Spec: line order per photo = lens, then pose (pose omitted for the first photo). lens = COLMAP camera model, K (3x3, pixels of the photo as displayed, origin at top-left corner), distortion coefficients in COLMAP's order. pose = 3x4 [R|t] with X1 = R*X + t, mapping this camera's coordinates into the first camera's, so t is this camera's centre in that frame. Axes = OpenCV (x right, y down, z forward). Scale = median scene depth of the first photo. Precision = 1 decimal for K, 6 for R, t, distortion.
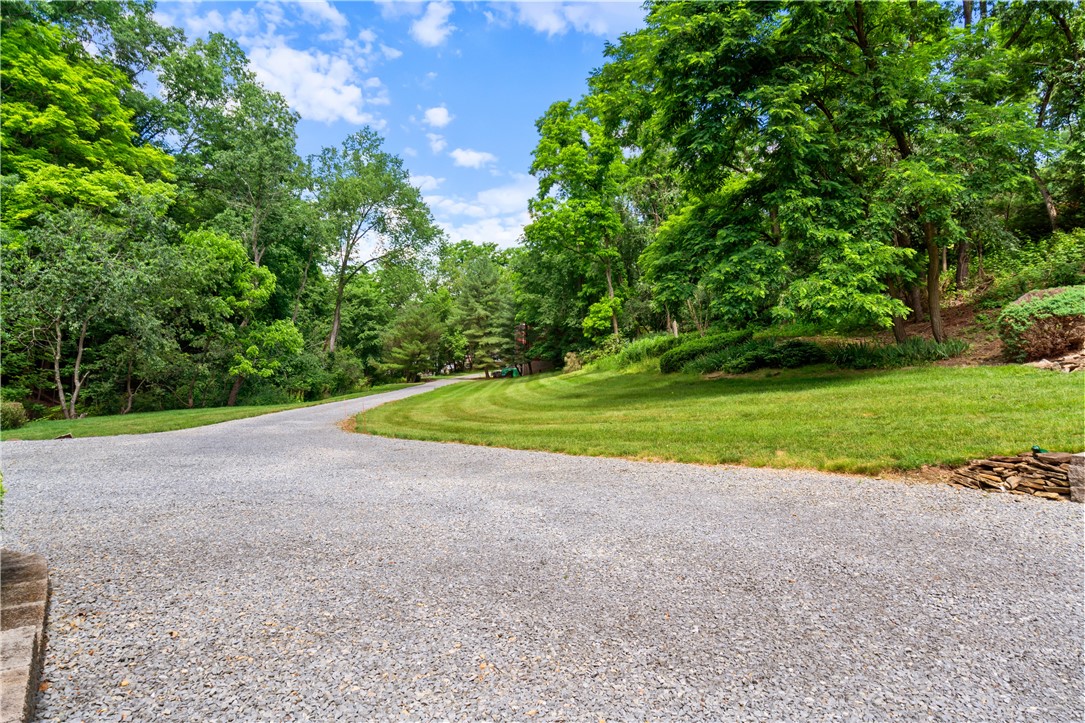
lens RADIAL K [[691.0, 0, 545.9], [0, 691.0, 359.6], [0, 0, 1]] dist [-0.001988, -0.000819]
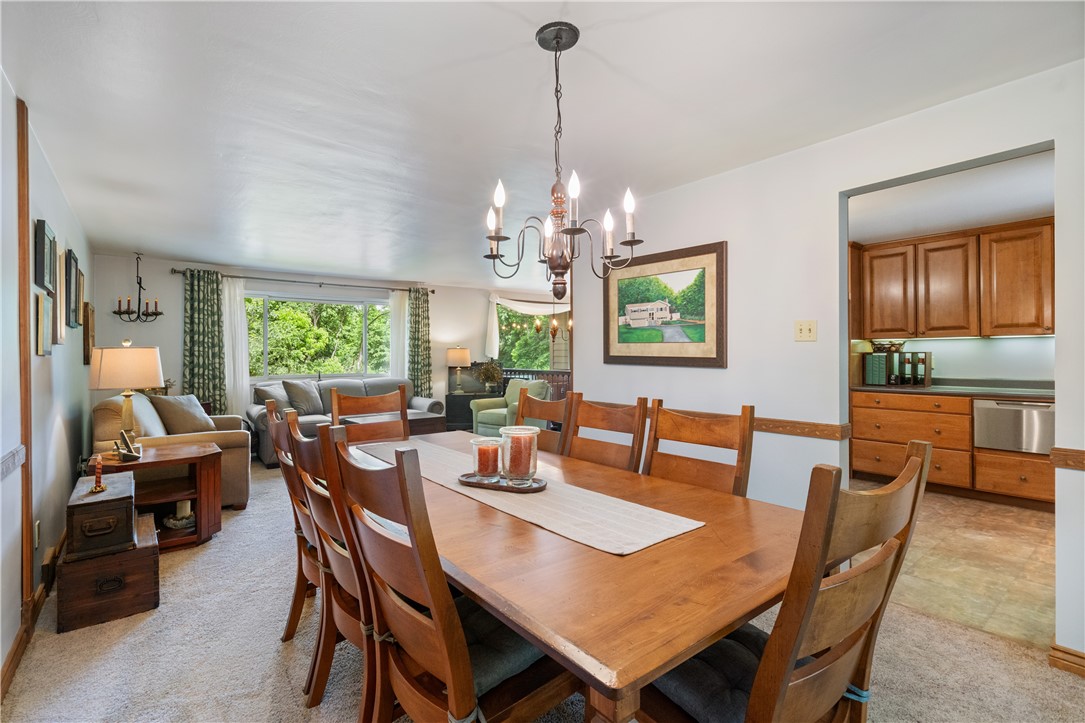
lens RADIAL K [[493.7, 0, 538.5], [0, 493.7, 354.4], [0, 0, 1]] dist [-0.006161, 0.002094]
pose [[0.997954, -0.005434, 0.063700, 0.028755], [0.005831, 0.999965, -0.006051, -0.027695], [-0.063665, 0.006410, 0.997951, -0.132287]]
